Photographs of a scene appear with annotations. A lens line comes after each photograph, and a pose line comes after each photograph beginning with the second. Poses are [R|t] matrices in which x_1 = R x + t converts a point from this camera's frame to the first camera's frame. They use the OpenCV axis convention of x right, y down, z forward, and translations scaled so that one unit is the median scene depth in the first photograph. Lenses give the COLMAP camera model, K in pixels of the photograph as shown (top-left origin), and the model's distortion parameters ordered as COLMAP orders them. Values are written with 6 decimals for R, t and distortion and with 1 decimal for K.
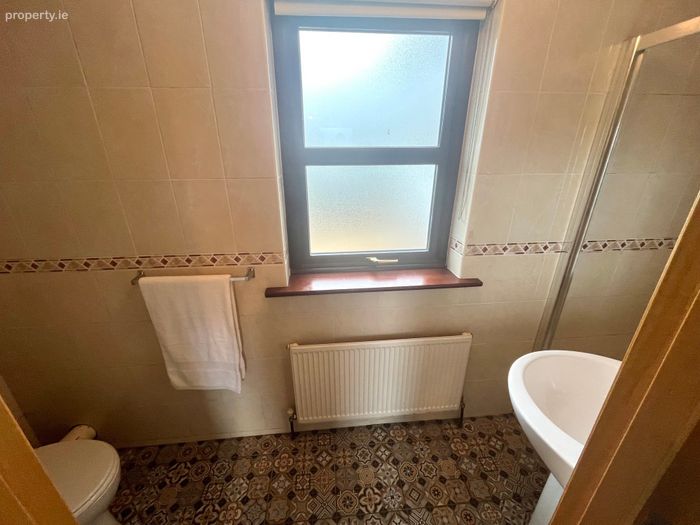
lens RADIAL K [[284.1, 0, 347.7], [0, 284.1, 262.1], [0, 0, 1]] dist [-0.001621, -0.000244]
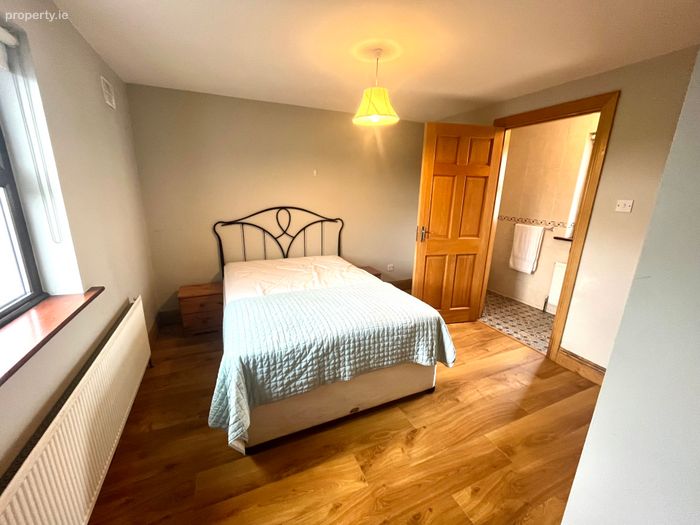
lens RADIAL K [[284.1, 0, 347.7], [0, 284.1, 262.1], [0, 0, 1]] dist [-0.001621, -0.000244]
pose [[0.317985, 0.249442, -0.914694, 1.495653], [-0.371896, 0.920266, 0.121675, 0.674001], [0.872112, 0.301480, 0.385397, -1.555807]]
